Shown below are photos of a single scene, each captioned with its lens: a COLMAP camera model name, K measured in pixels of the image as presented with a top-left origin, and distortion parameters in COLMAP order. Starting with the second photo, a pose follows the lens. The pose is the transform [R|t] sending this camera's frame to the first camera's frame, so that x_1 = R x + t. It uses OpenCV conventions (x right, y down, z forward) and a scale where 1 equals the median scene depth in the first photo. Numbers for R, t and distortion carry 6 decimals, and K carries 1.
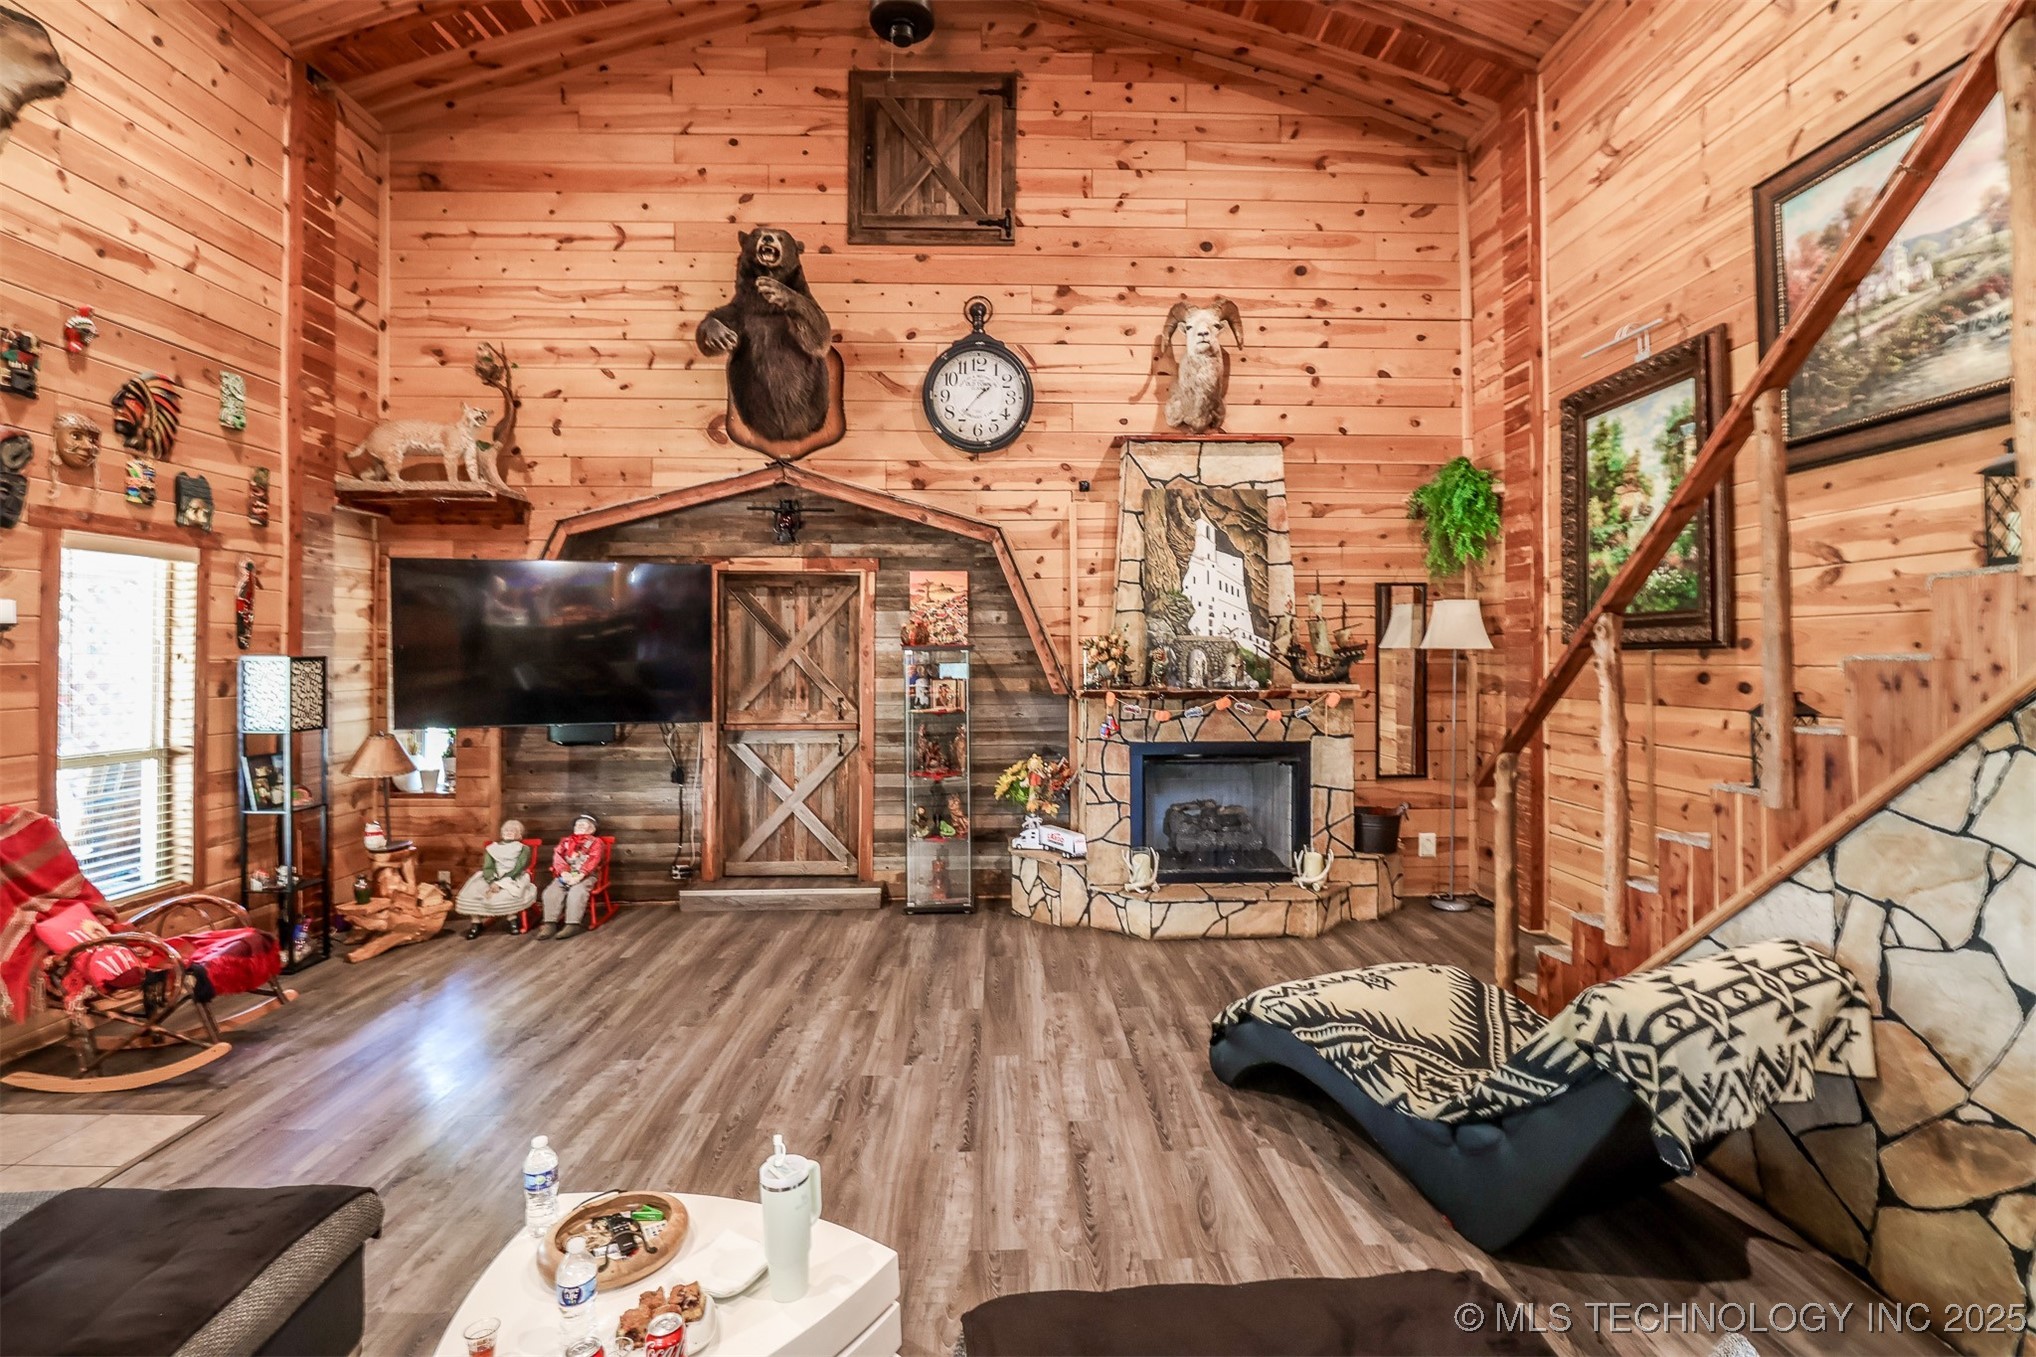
lens RADIAL K [[929.0, 0, 1024.2], [0, 929.0, 651.0], [0, 0, 1]] dist [0.003777, -0.015749]
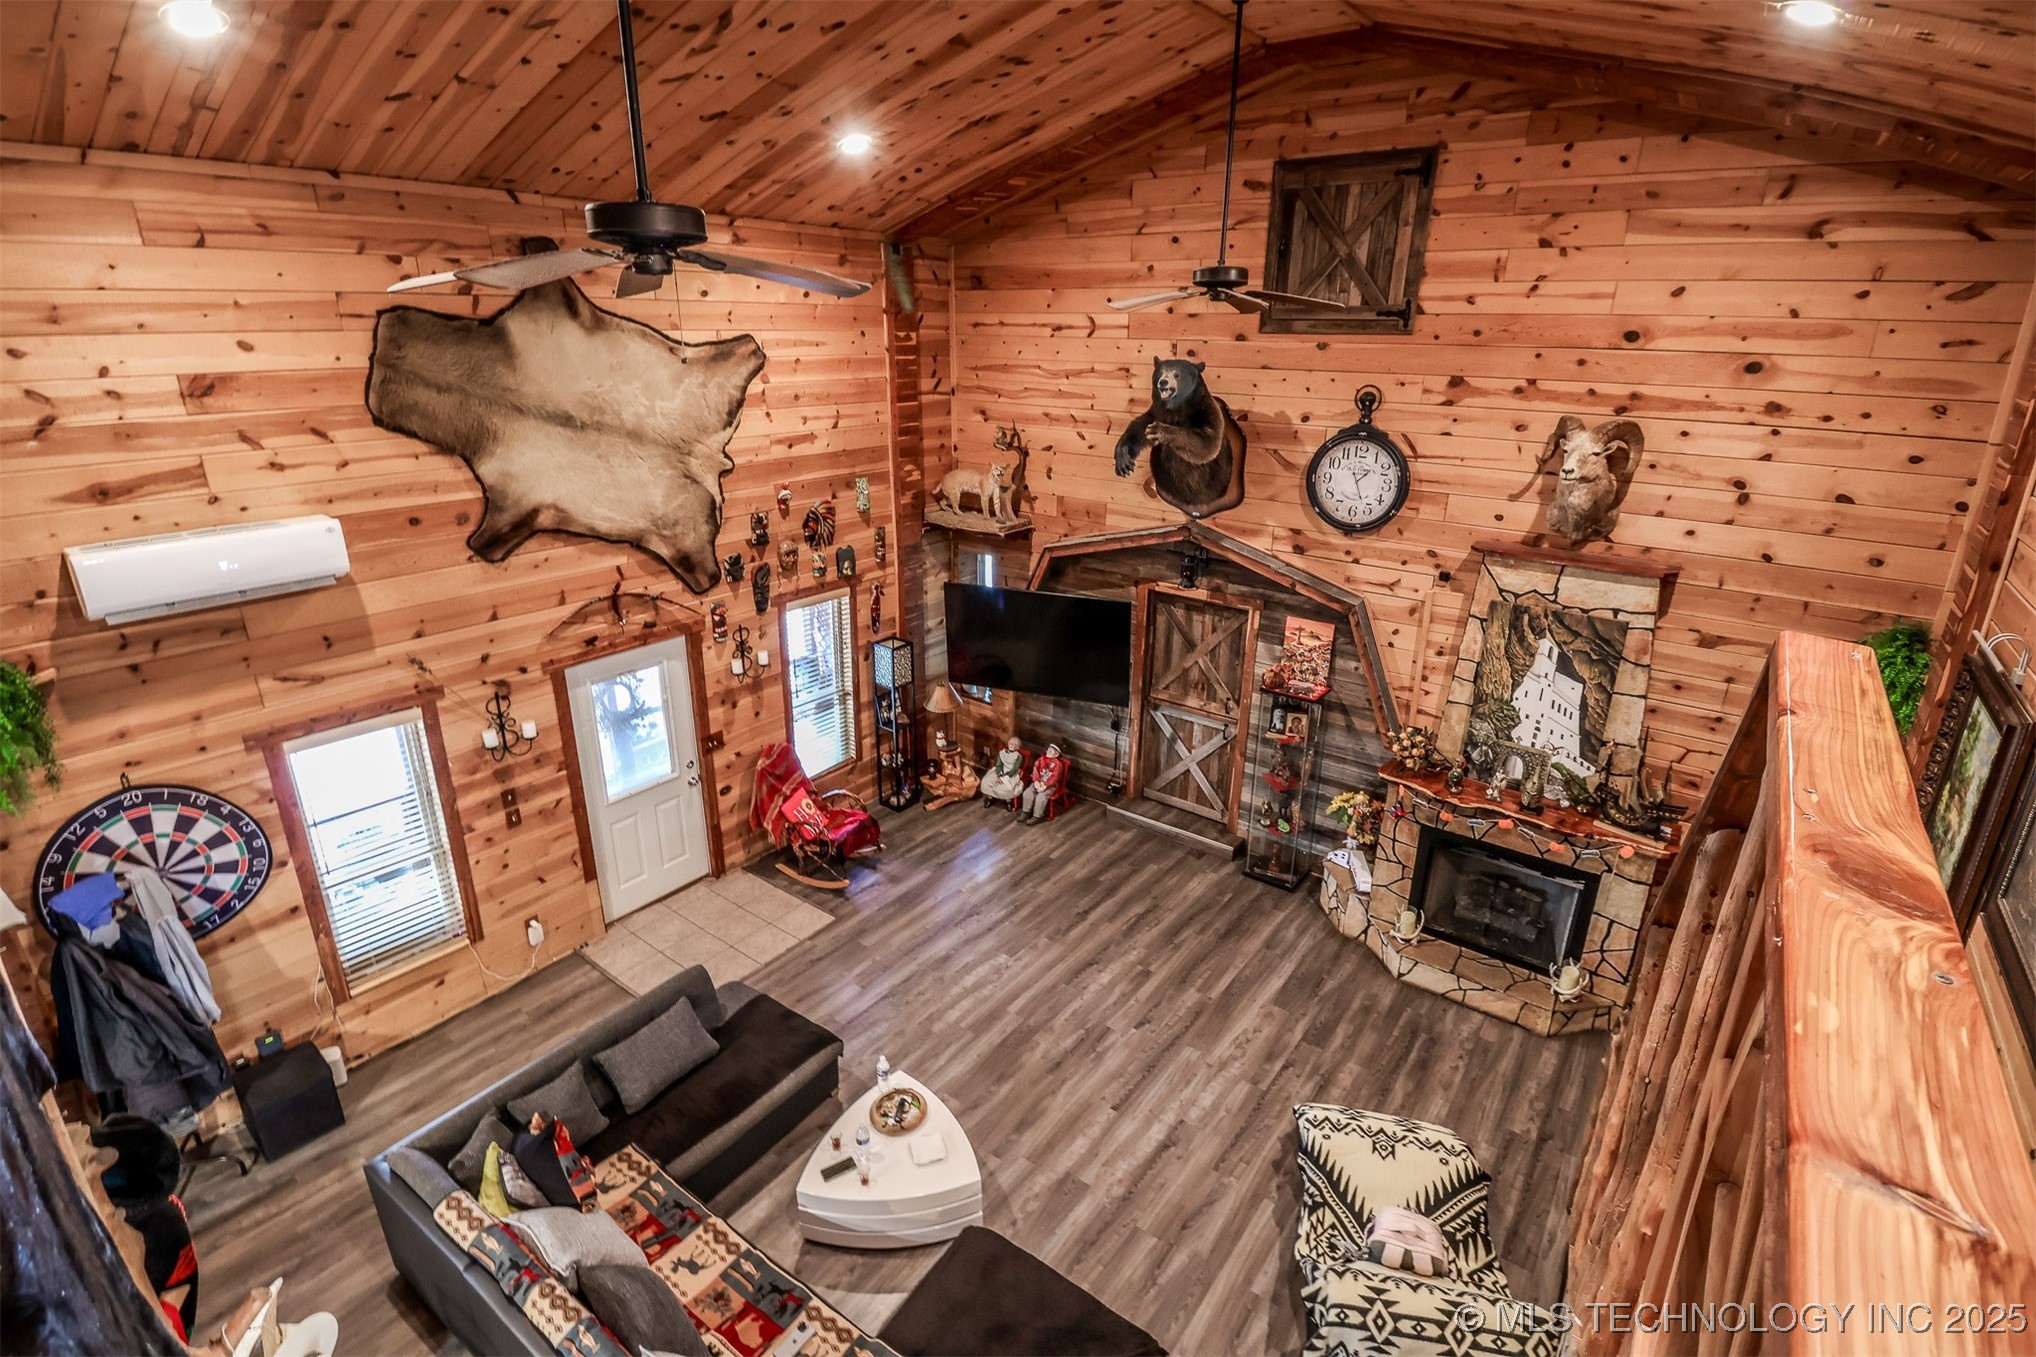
lens RADIAL K [[929.3, 0, 1032.4], [0, 929.3, 655.9], [0, 0, 1]] dist [0.001683, -0.013840]
pose [[0.785087, 0.214099, -0.581205, 0.335769], [-0.013949, 0.944232, 0.328986, -0.440341], [0.619228, -0.250175, 0.744291, -0.106272]]
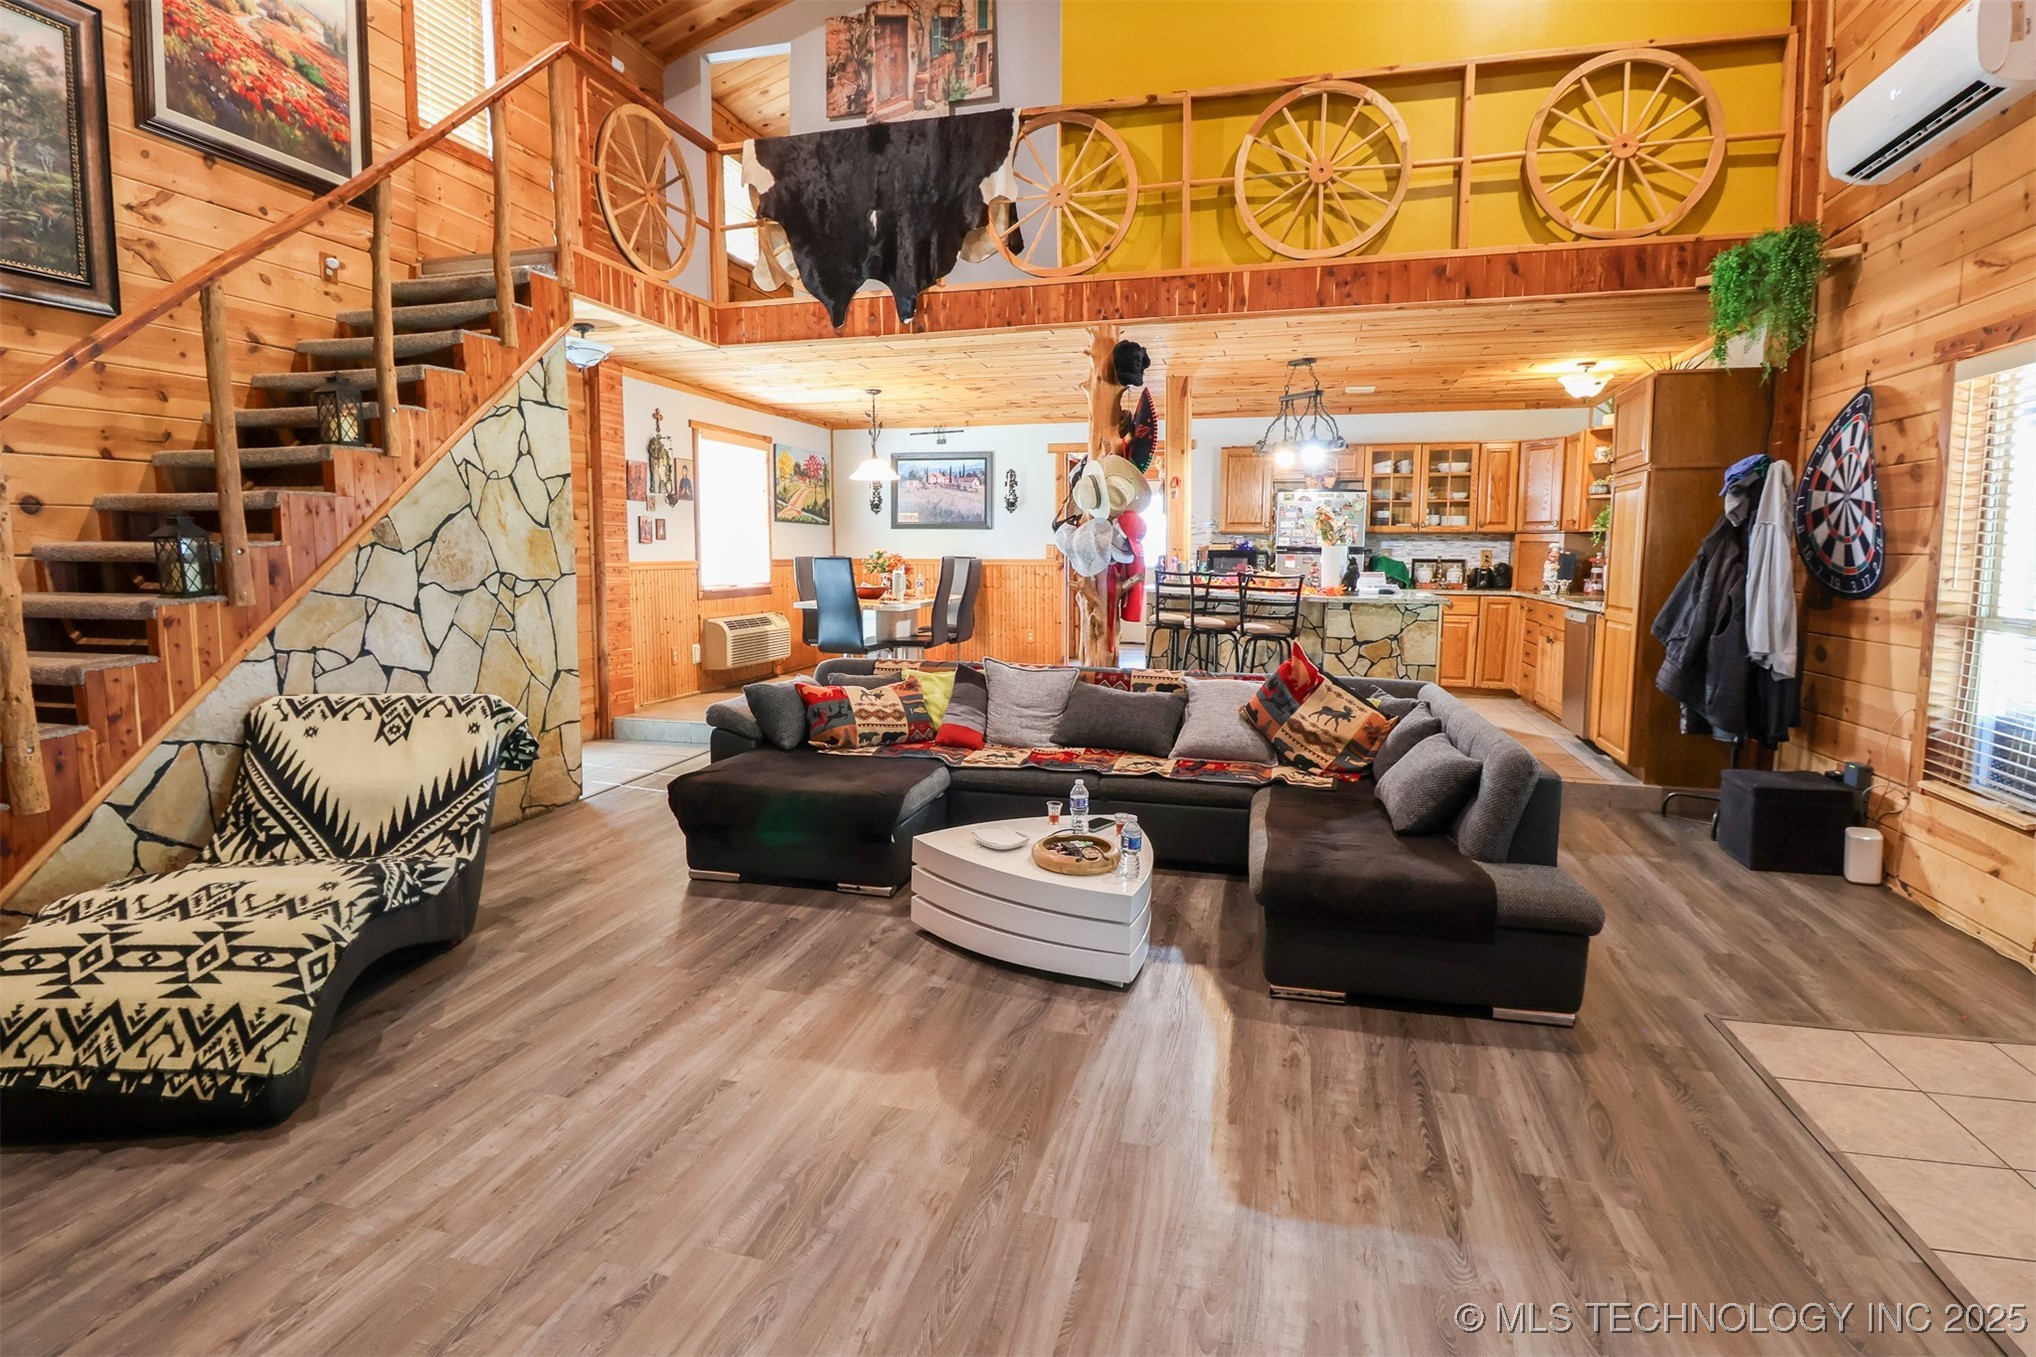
lens RADIAL K [[1002.6, 0, 1031.4], [0, 1002.6, 652.6], [0, 0, 1]] dist [0.005459, -0.016266]
pose [[-0.961210, -0.026108, 0.274578, -0.274708], [0.001418, 0.995029, 0.099575, 0.040858], [-0.275813, 0.096102, -0.956395, 0.868457]]
